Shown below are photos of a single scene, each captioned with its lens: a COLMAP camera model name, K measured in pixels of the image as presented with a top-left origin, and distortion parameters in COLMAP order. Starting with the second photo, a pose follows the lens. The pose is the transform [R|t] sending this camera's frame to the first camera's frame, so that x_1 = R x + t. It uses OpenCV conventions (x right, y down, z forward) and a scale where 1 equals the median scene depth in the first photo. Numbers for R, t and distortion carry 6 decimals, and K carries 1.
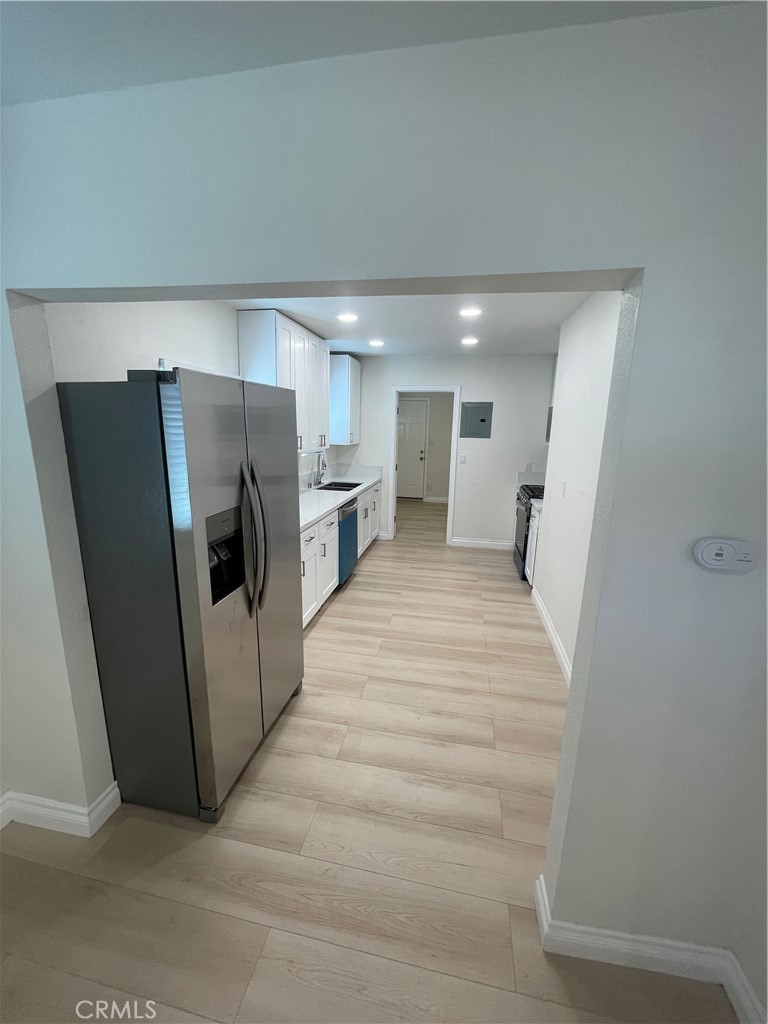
lens RADIAL K [[413.1, 0, 380.7], [0, 413.1, 511.2], [0, 0, 1]] dist [-0.001621, -0.000333]
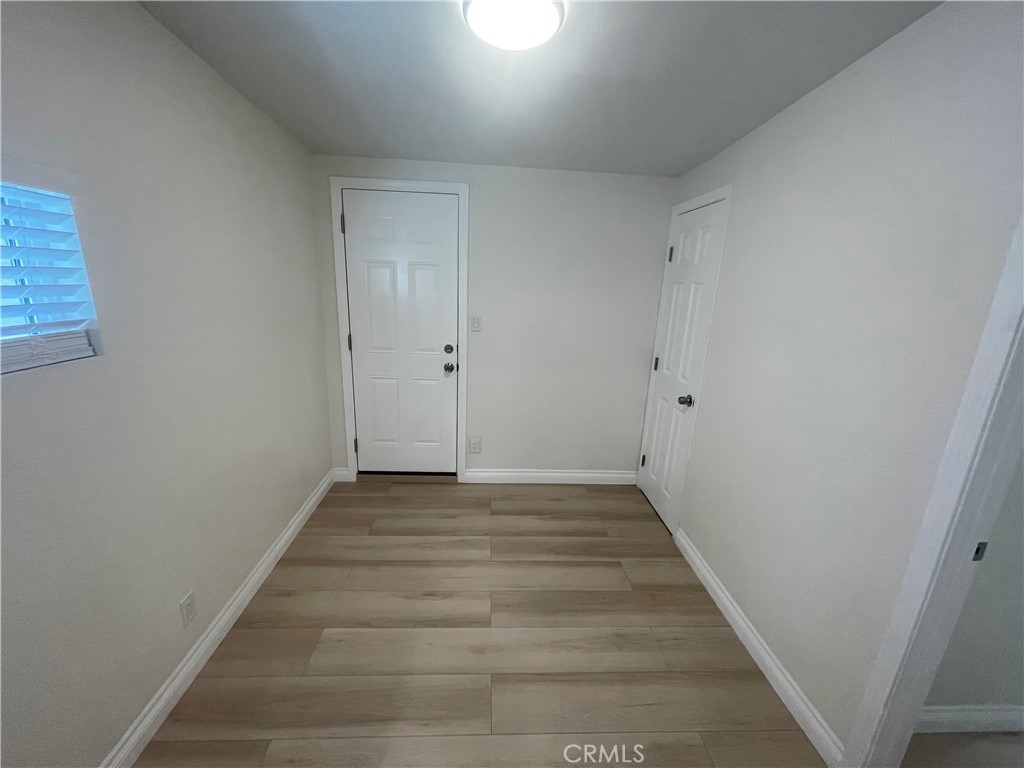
lens RADIAL K [[413.1, 0, 512.0], [0, 413.1, 384.0], [0, 0, 1]] dist [-0.001621, -0.000333]
pose [[0.970333, -0.042047, 0.238086, 0.113174], [0.030572, 0.998195, 0.051687, -0.220409], [-0.239830, -0.042875, 0.969868, 1.094254]]
